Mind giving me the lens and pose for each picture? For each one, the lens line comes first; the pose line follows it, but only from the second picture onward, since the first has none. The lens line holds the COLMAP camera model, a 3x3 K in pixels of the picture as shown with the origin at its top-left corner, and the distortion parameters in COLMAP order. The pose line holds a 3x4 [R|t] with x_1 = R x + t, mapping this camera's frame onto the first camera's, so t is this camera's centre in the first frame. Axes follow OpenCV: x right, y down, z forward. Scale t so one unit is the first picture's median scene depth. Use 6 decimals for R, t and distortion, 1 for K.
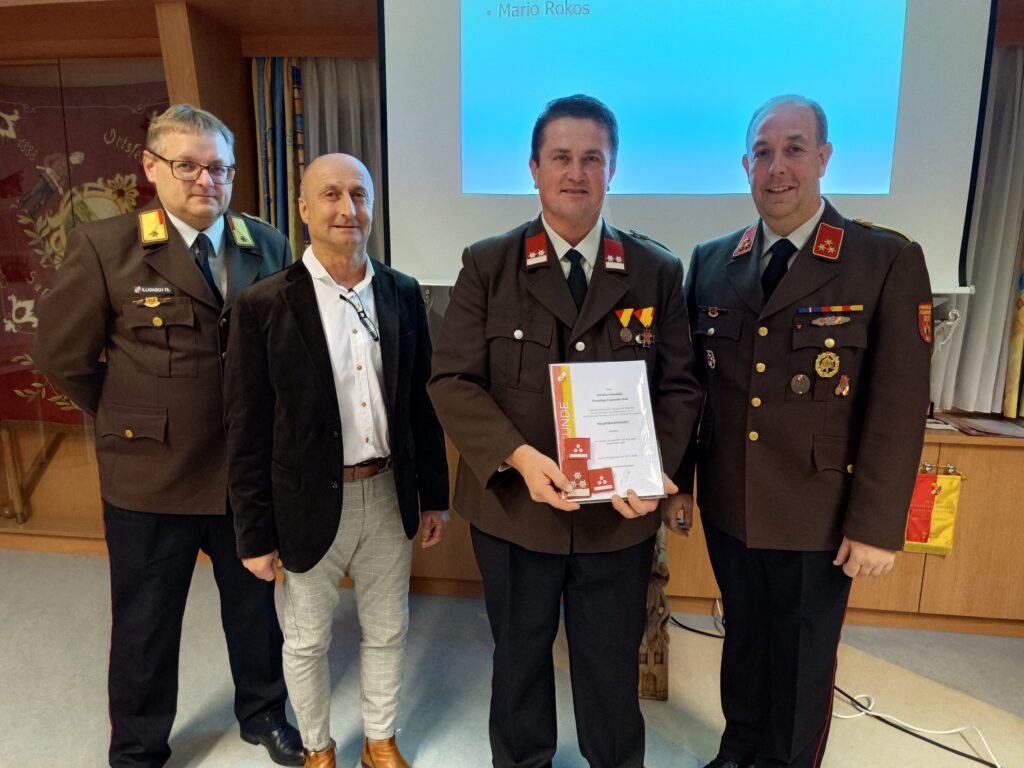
lens RADIAL K [[633.7, 0, 512.0], [0, 633.7, 384.0], [0, 0, 1]] dist [0.001920, -0.014056]
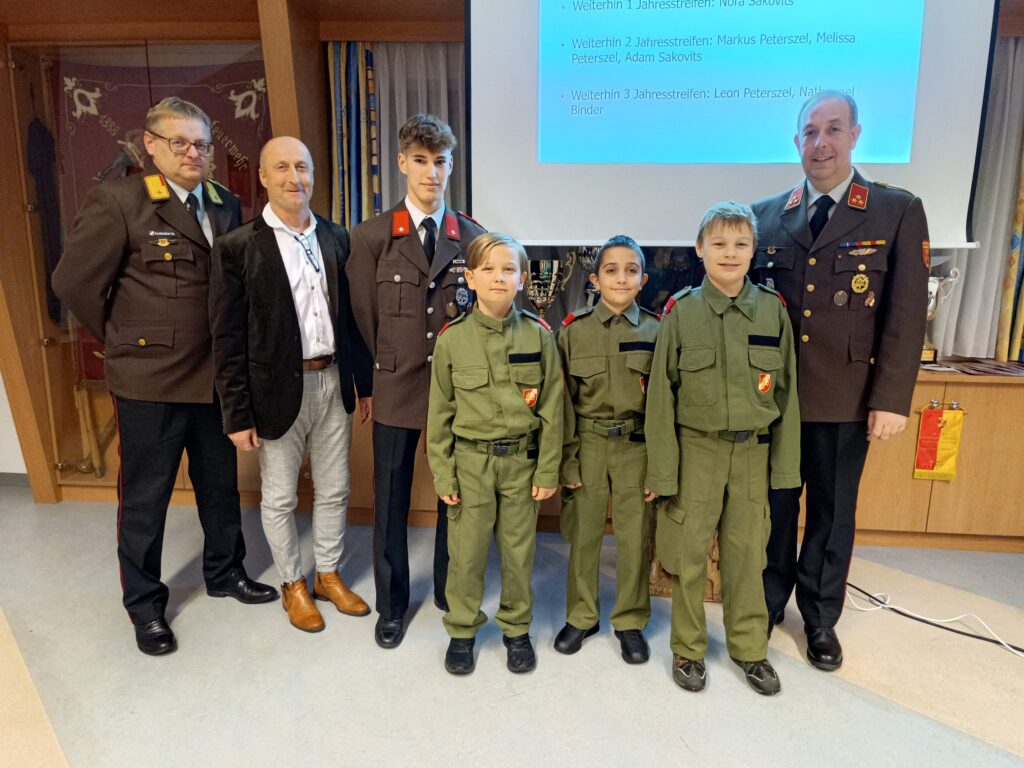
lens RADIAL K [[700.3, 0, 501.9], [0, 700.3, 389.1], [0, 0, 1]] dist [0.007494, -0.019691]
pose [[0.999597, -0.014206, 0.024567, -0.151881], [0.013821, 0.999780, 0.015752, 0.075629], [-0.024786, -0.015406, 0.999574, -0.242354]]
